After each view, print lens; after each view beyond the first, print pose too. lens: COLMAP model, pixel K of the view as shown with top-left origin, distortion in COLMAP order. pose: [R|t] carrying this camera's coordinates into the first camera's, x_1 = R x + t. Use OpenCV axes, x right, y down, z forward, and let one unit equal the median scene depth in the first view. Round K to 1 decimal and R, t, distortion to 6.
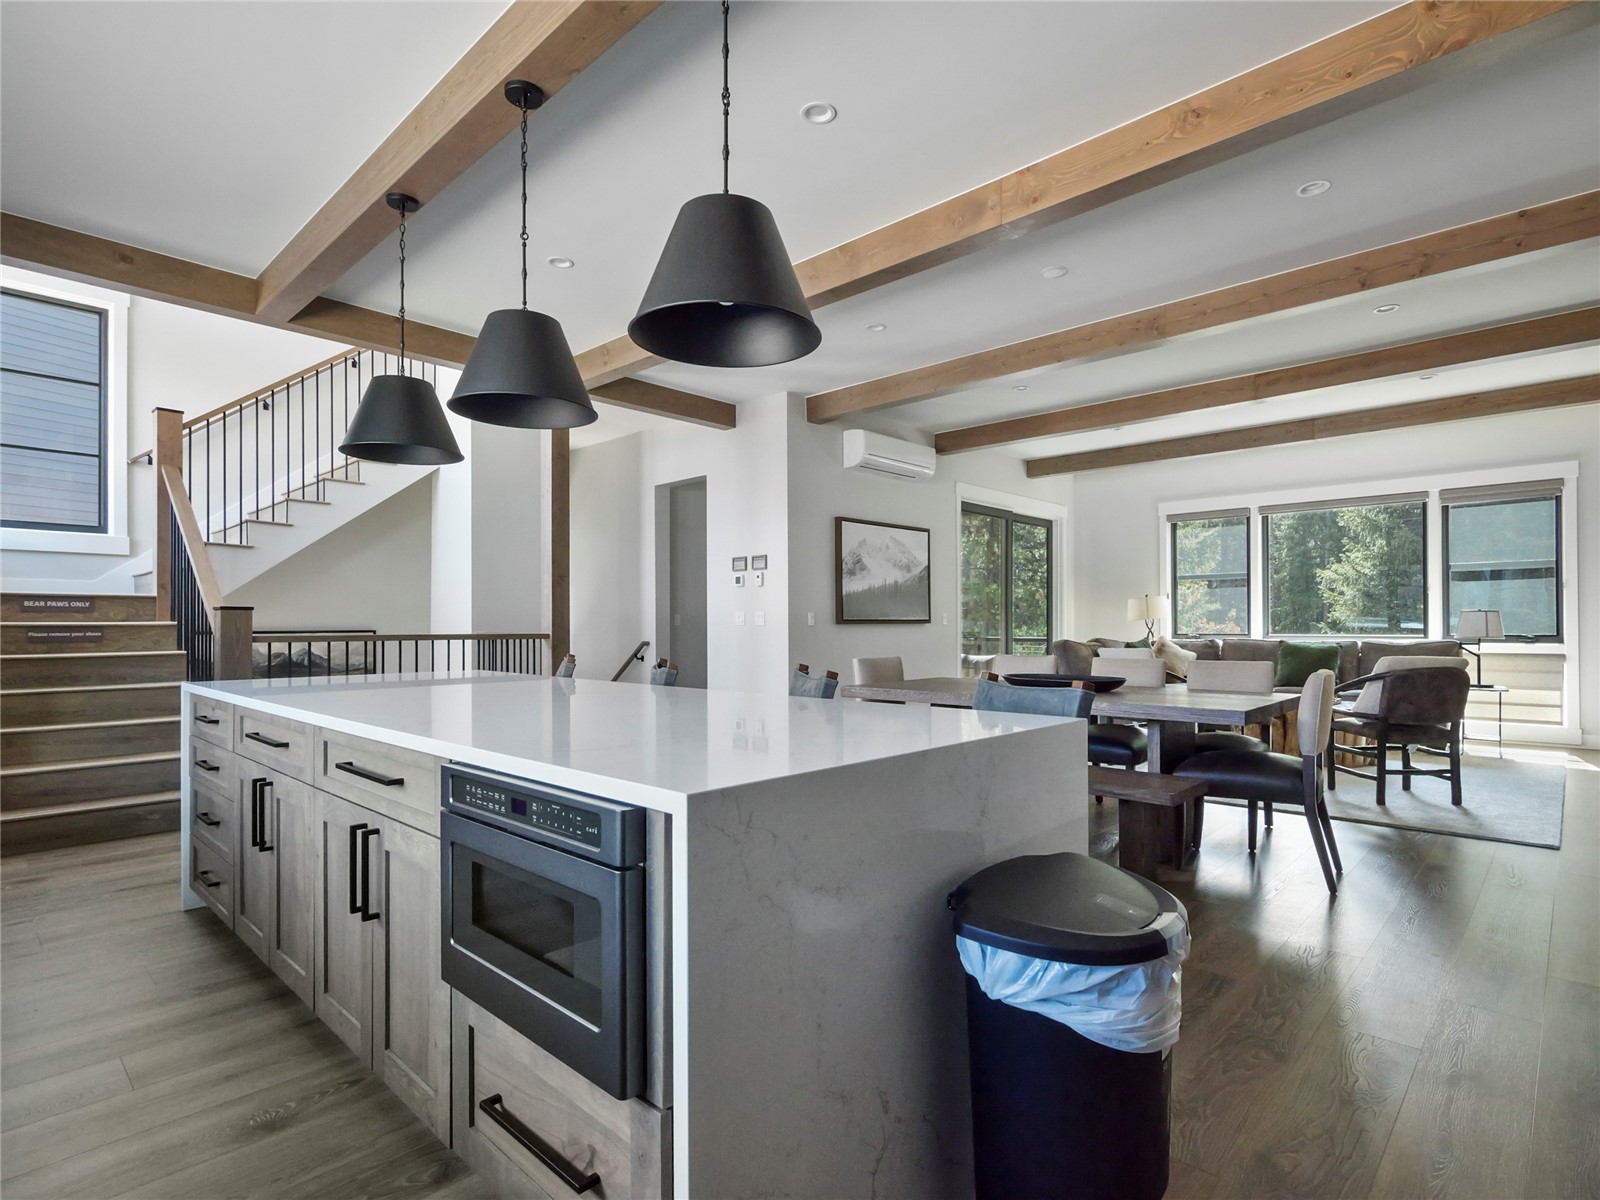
lens RADIAL K [[827.6, 0, 797.3], [0, 827.6, 614.8], [0, 0, 1]] dist [-0.000046, -0.000599]
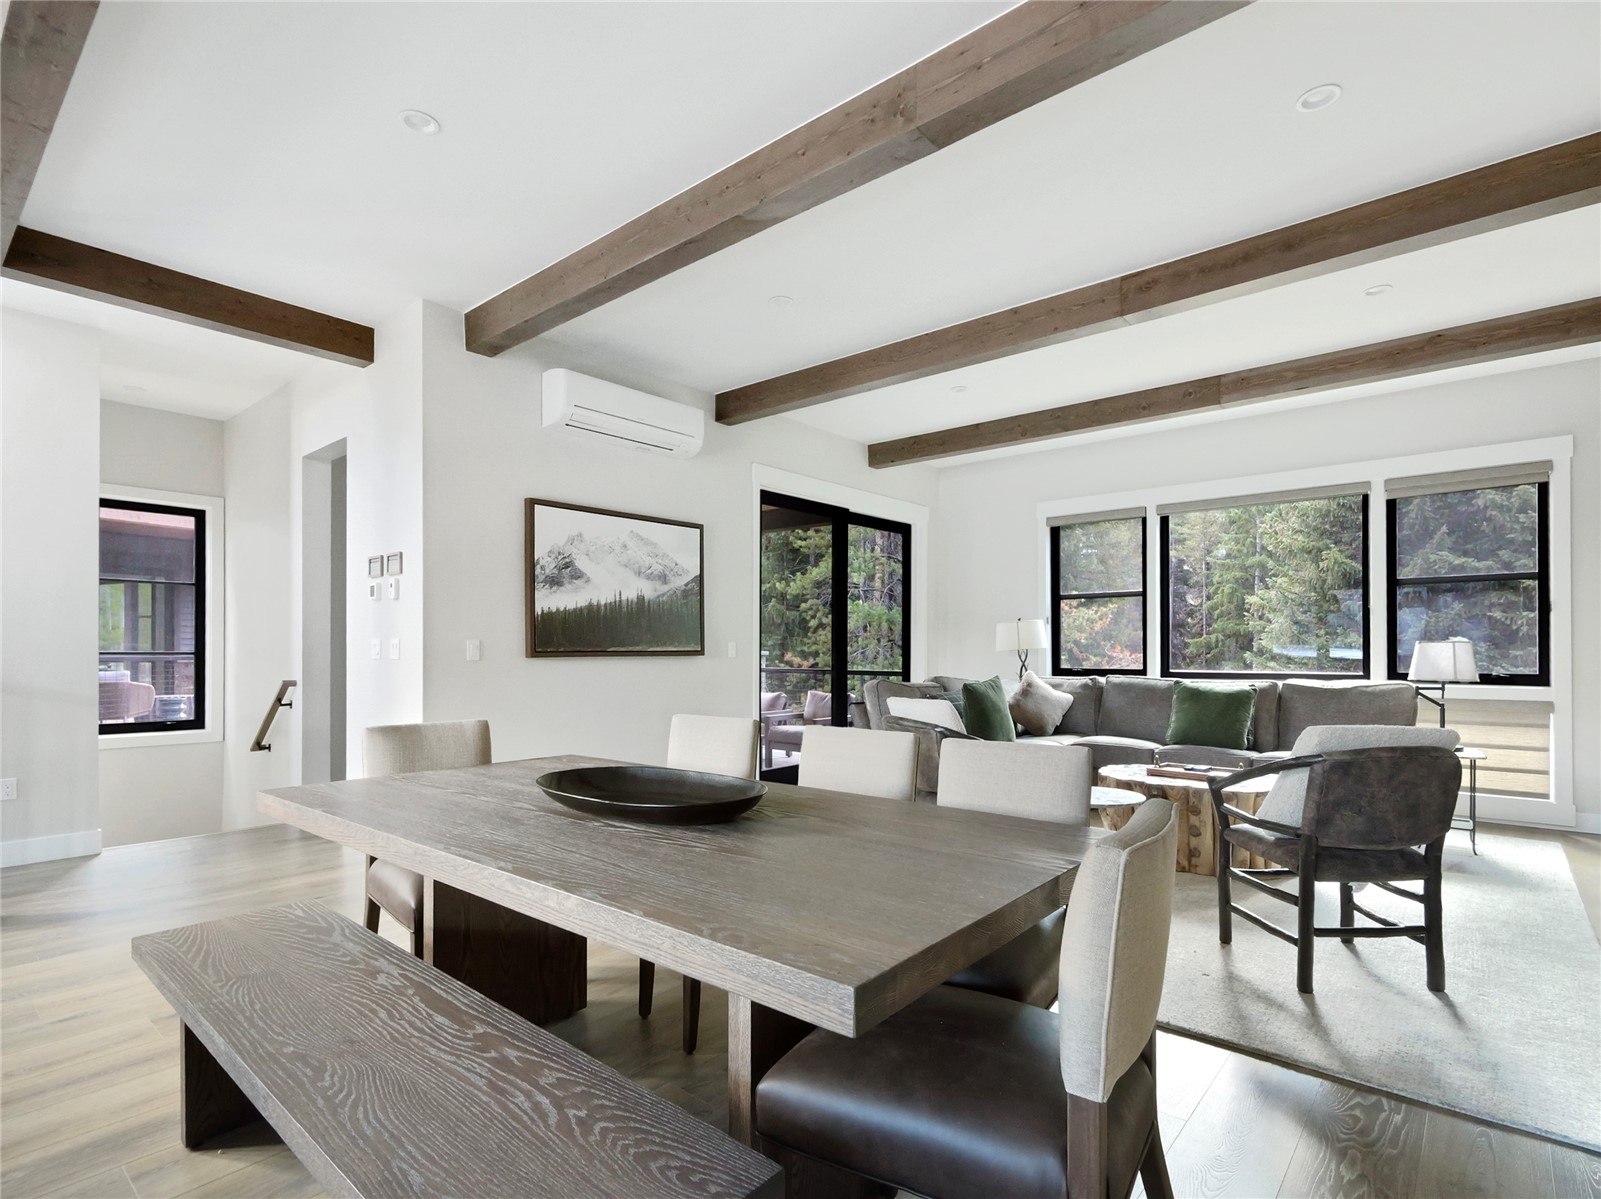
lens RADIAL K [[809.7, 0, 801.9], [0, 809.7, 639.1], [0, 0, 1]] dist [0.003329, -0.000759]
pose [[0.998525, 0.004344, 0.054127, 0.286131], [-0.004275, 0.999990, -0.001384, -0.004665], [-0.054133, 0.001151, 0.998533, 0.402371]]
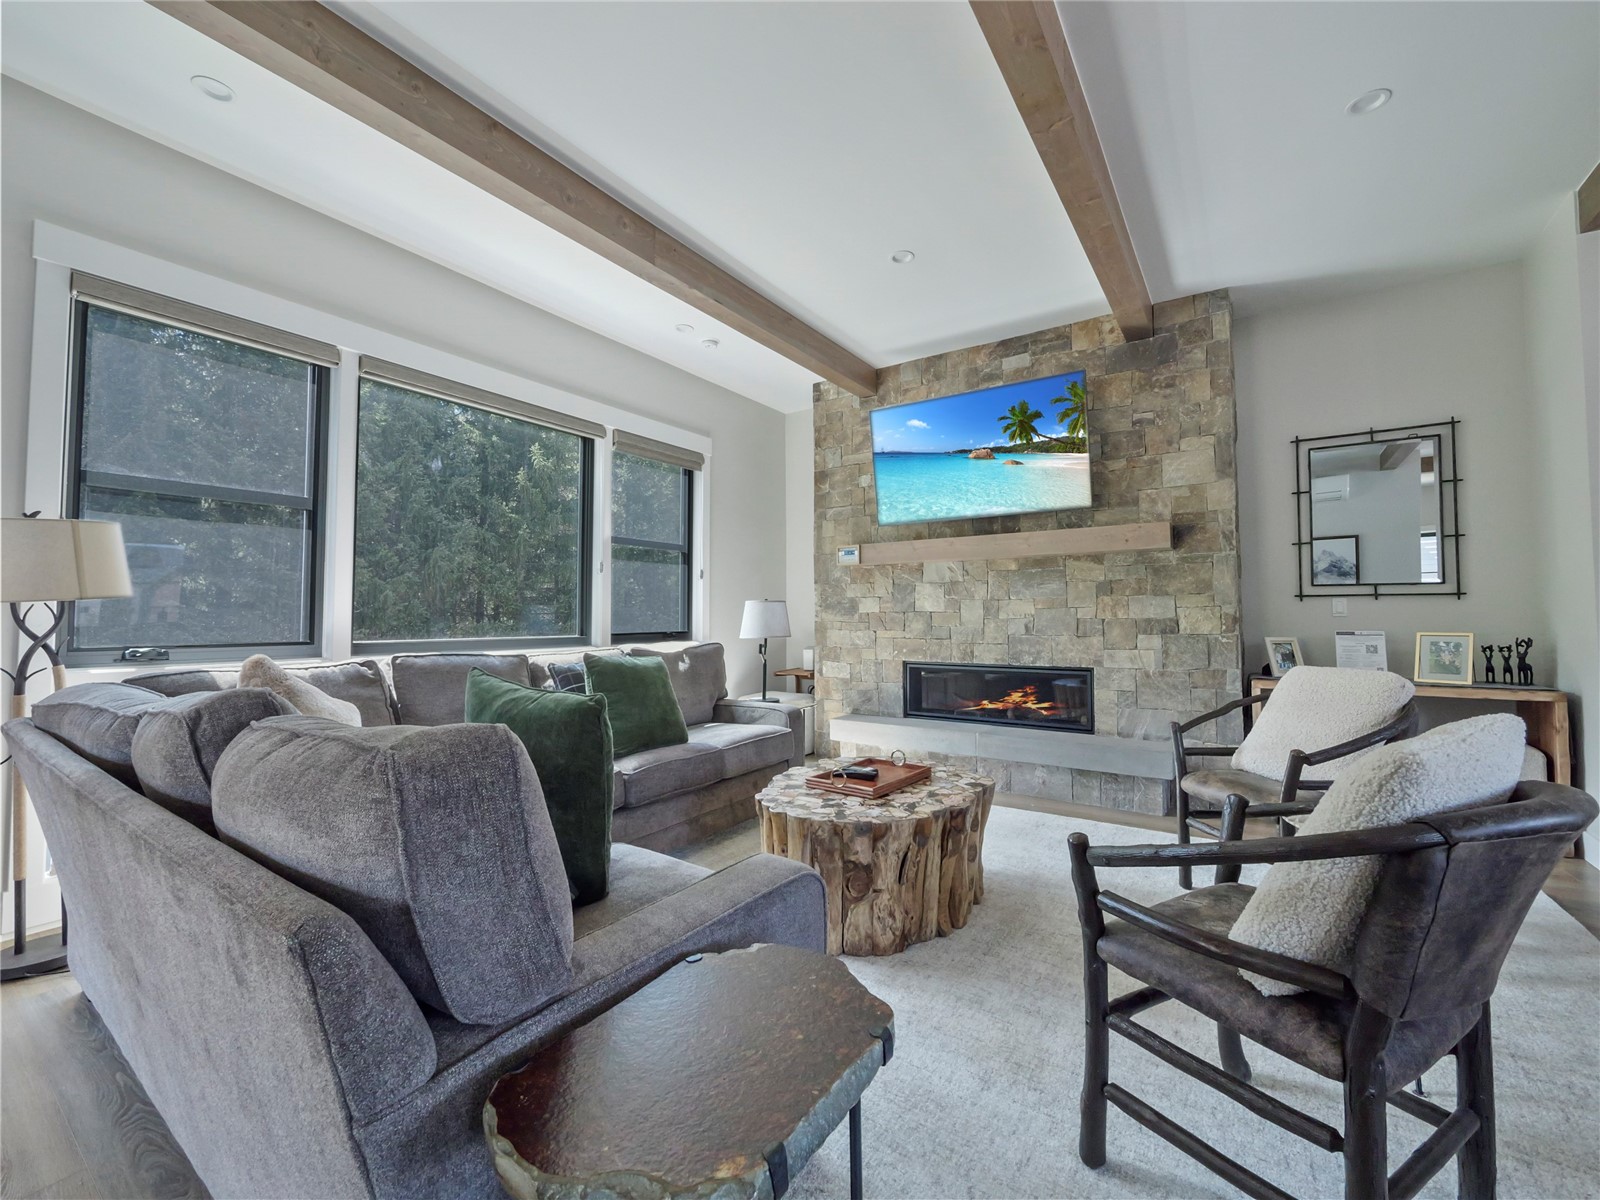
lens RADIAL K [[665.7, 0, 800.5], [0, 665.7, 590.0], [0, 0, 1]] dist [-0.005910, 0.000040]
pose [[-0.163434, 0.044470, 0.985551, 0.264703], [-0.012392, 0.998812, -0.047124, 0.015284], [-0.986476, -0.019914, -0.162689, 1.263731]]
